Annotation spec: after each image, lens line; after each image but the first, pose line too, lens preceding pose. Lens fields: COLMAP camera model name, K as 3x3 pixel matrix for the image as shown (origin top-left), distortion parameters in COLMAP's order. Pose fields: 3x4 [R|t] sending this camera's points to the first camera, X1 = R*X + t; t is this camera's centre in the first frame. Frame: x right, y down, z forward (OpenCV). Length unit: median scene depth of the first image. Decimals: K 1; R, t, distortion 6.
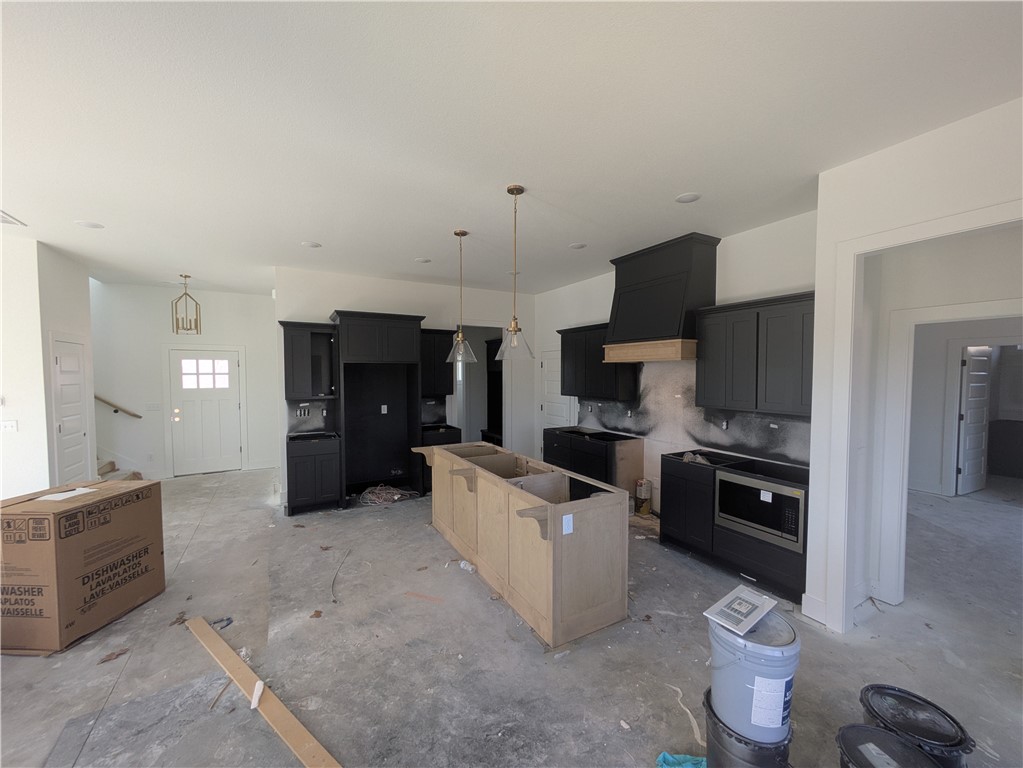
lens RADIAL K [[404.5, 0, 516.0], [0, 404.5, 388.2], [0, 0, 1]] dist [0.000778, 0.000410]
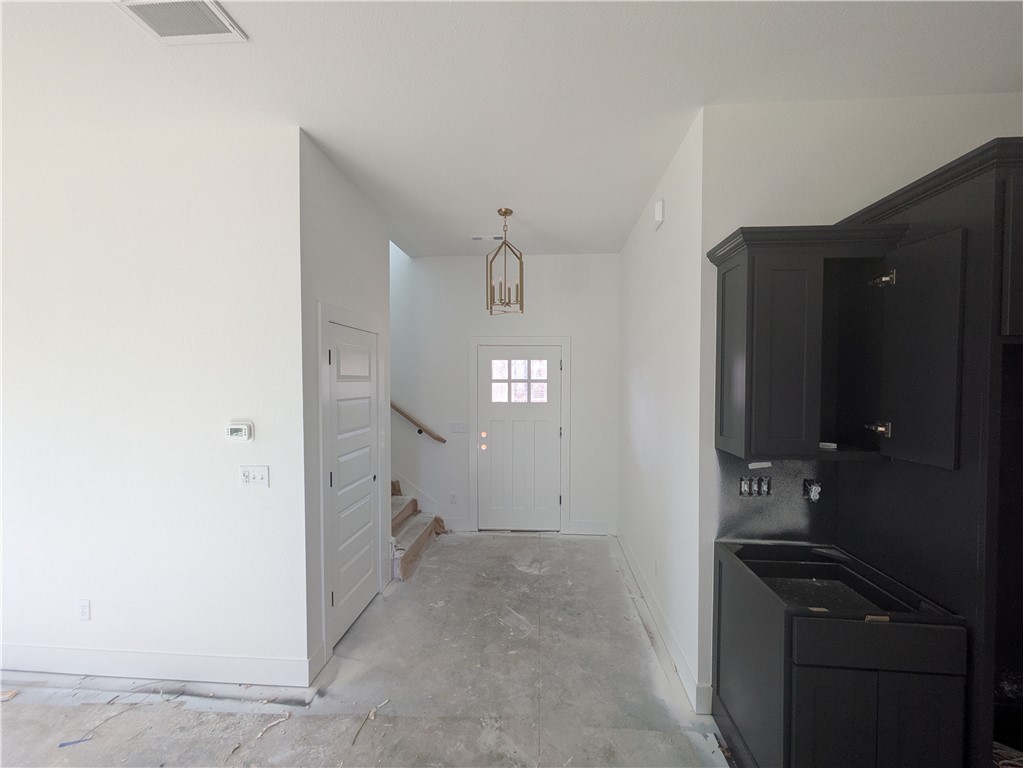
lens RADIAL K [[404.5, 0, 516.0], [0, 404.5, 388.2], [0, 0, 1]] dist [0.000778, 0.000410]
pose [[0.829569, 0.014523, -0.558216, -0.476628], [-0.023887, 0.999670, -0.009491, -0.020396], [0.557894, 0.021208, 0.829642, 0.533089]]
